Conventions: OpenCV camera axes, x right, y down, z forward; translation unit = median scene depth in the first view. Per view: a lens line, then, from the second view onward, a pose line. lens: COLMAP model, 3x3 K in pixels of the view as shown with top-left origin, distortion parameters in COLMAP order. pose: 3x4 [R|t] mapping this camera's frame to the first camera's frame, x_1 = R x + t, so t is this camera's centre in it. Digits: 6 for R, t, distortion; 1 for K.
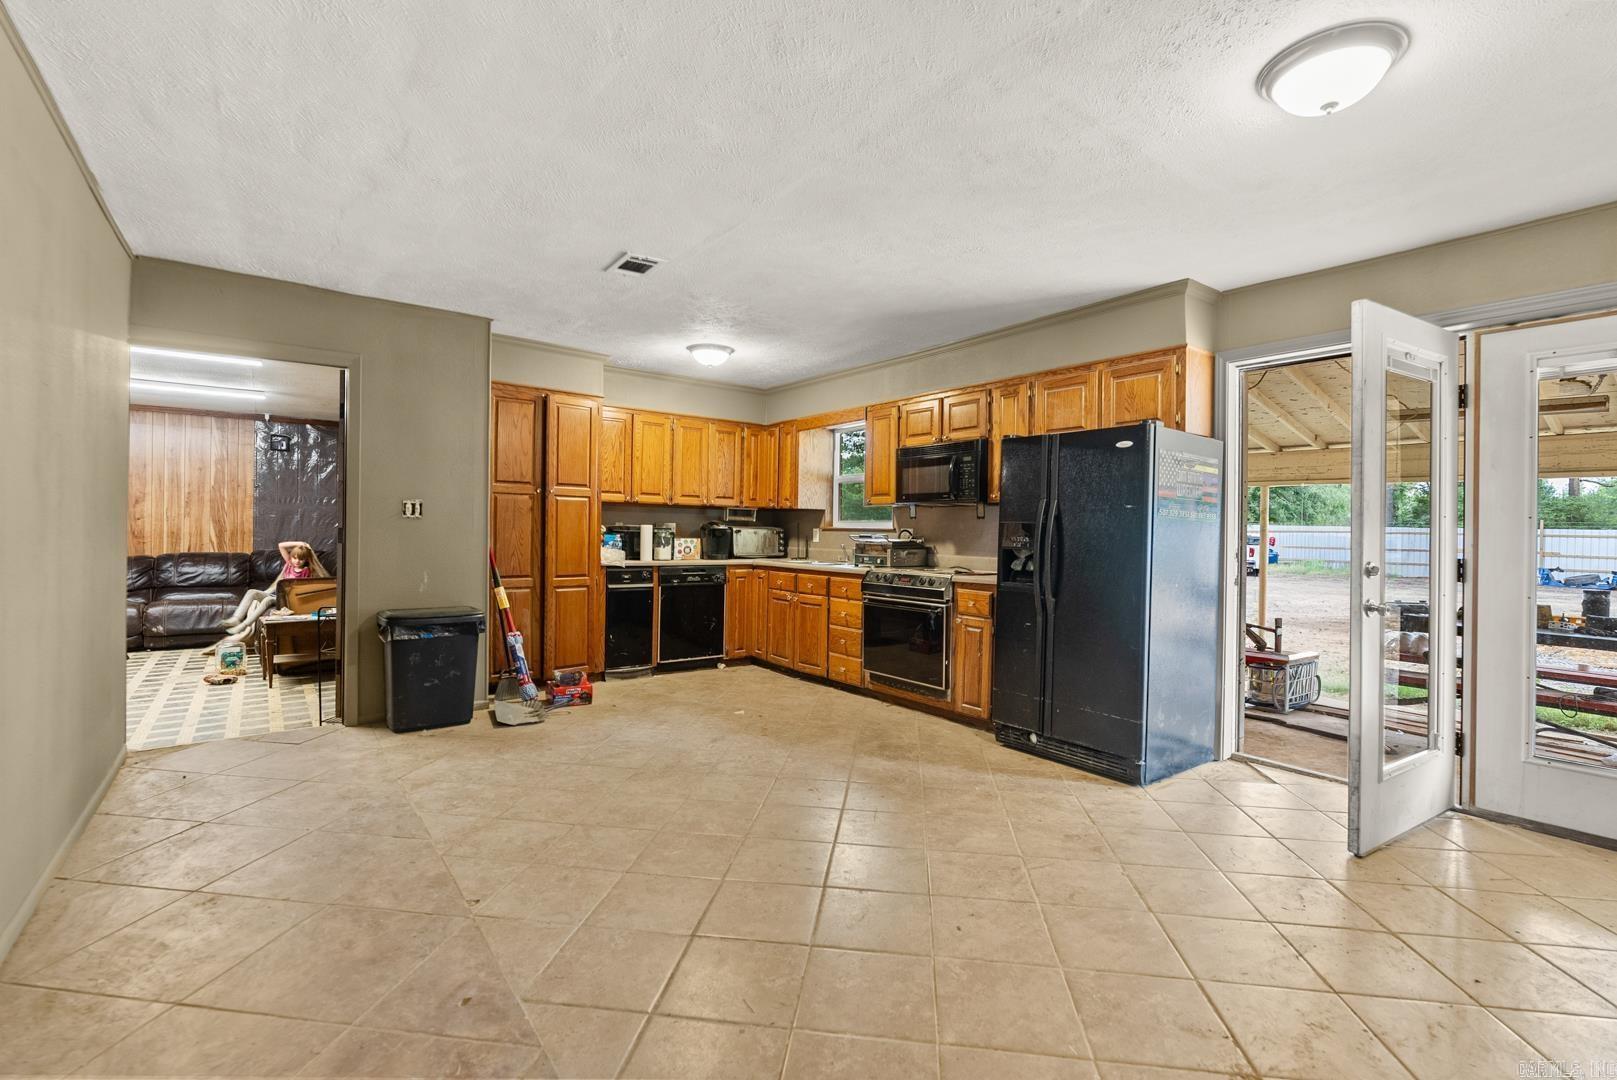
lens RADIAL K [[731.7, 0, 811.4], [0, 731.7, 529.0], [0, 0, 1]] dist [-0.000408, -0.000287]
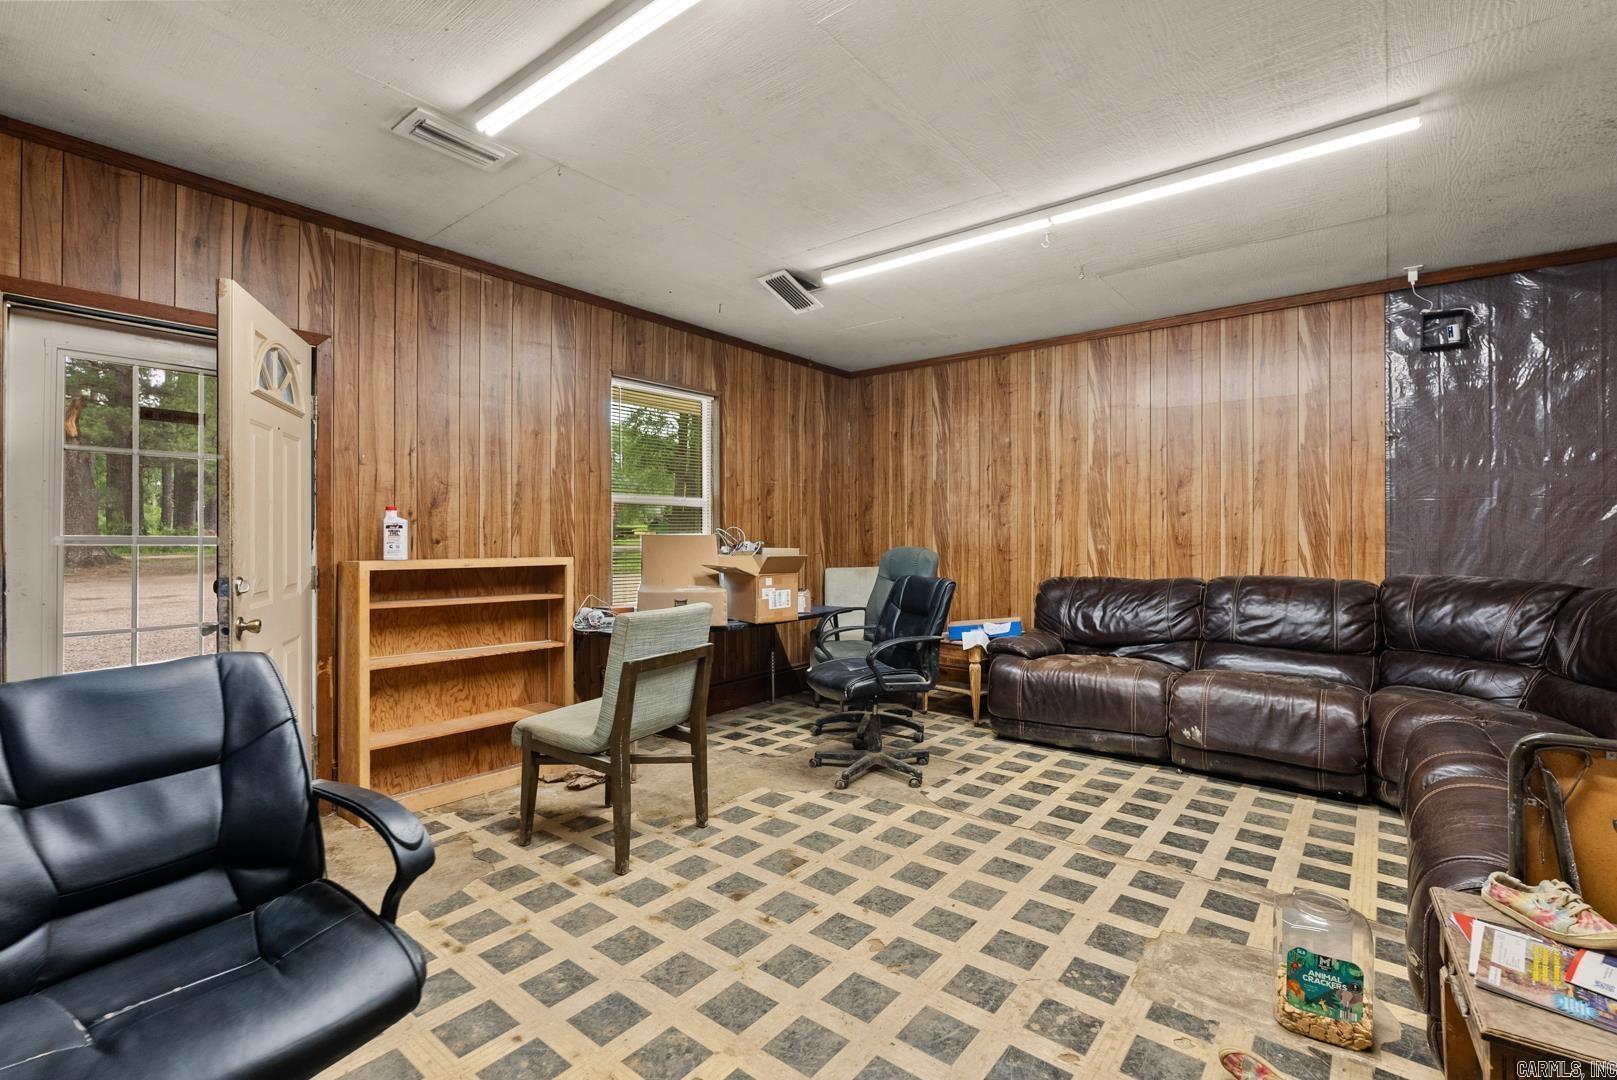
lens RADIAL K [[731.7, 0, 809.7], [0, 731.7, 532.0], [0, 0, 1]] dist [-0.000408, -0.000287]
pose [[0.255115, -0.017351, -0.966755, -0.430099], [0.000431, 0.999841, -0.017831, 0.009966], [0.966911, 0.004132, 0.255082, 0.557566]]
